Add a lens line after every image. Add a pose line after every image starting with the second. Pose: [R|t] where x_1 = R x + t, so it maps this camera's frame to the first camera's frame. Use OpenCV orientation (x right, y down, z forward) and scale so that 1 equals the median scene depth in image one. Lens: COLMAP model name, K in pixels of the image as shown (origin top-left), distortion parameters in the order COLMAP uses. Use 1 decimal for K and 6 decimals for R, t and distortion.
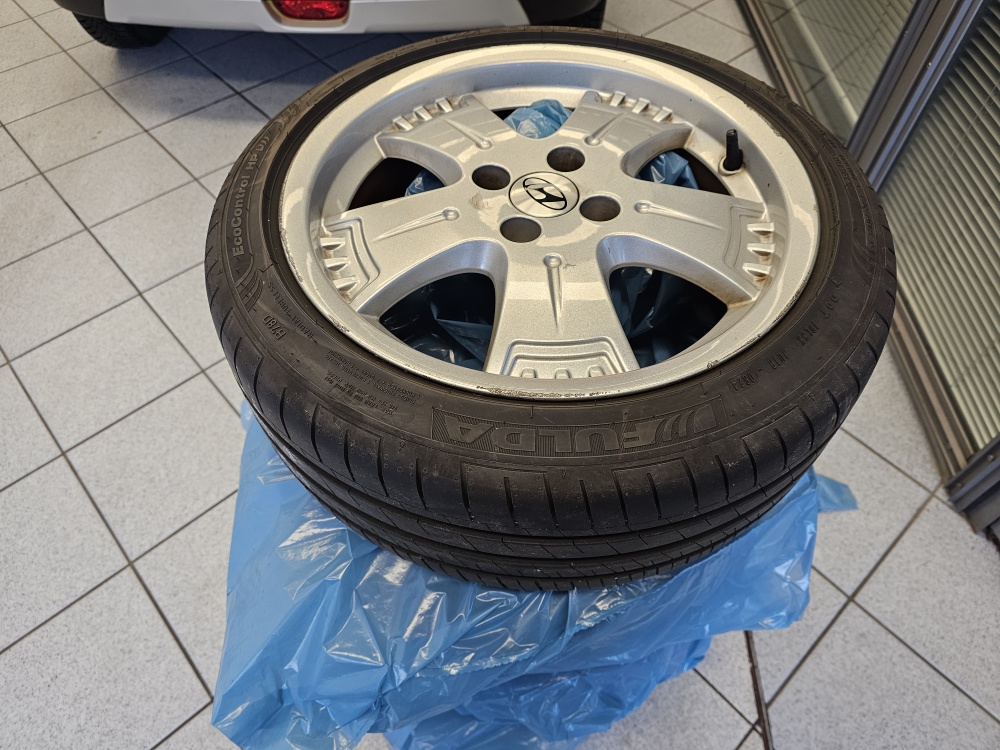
lens RADIAL K [[675.5, 0, 501.0], [0, 675.5, 374.1], [0, 0, 1]] dist [0.043564, -0.045272]
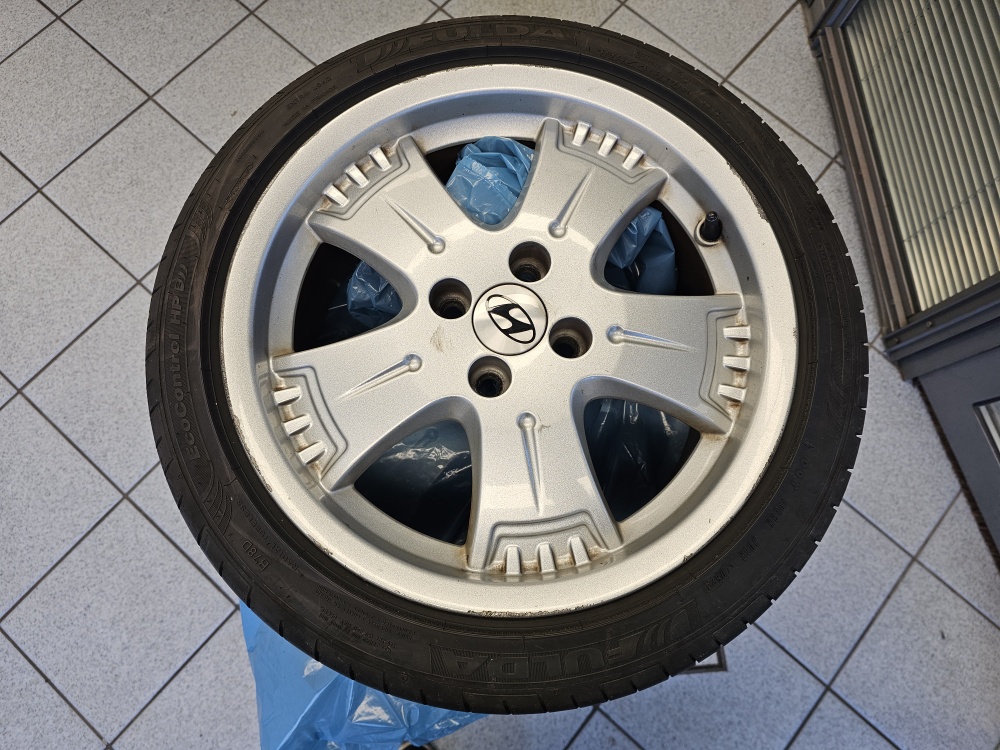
lens RADIAL K [[667.3, 0, 504.3], [0, 667.3, 373.6], [0, 0, 1]] dist [0.058500, -0.060863]
pose [[0.993871, -0.096962, 0.053087, 0.000223], [0.068815, 0.918524, 0.389331, -0.282705], [-0.086512, -0.383292, 0.919567, 0.069664]]
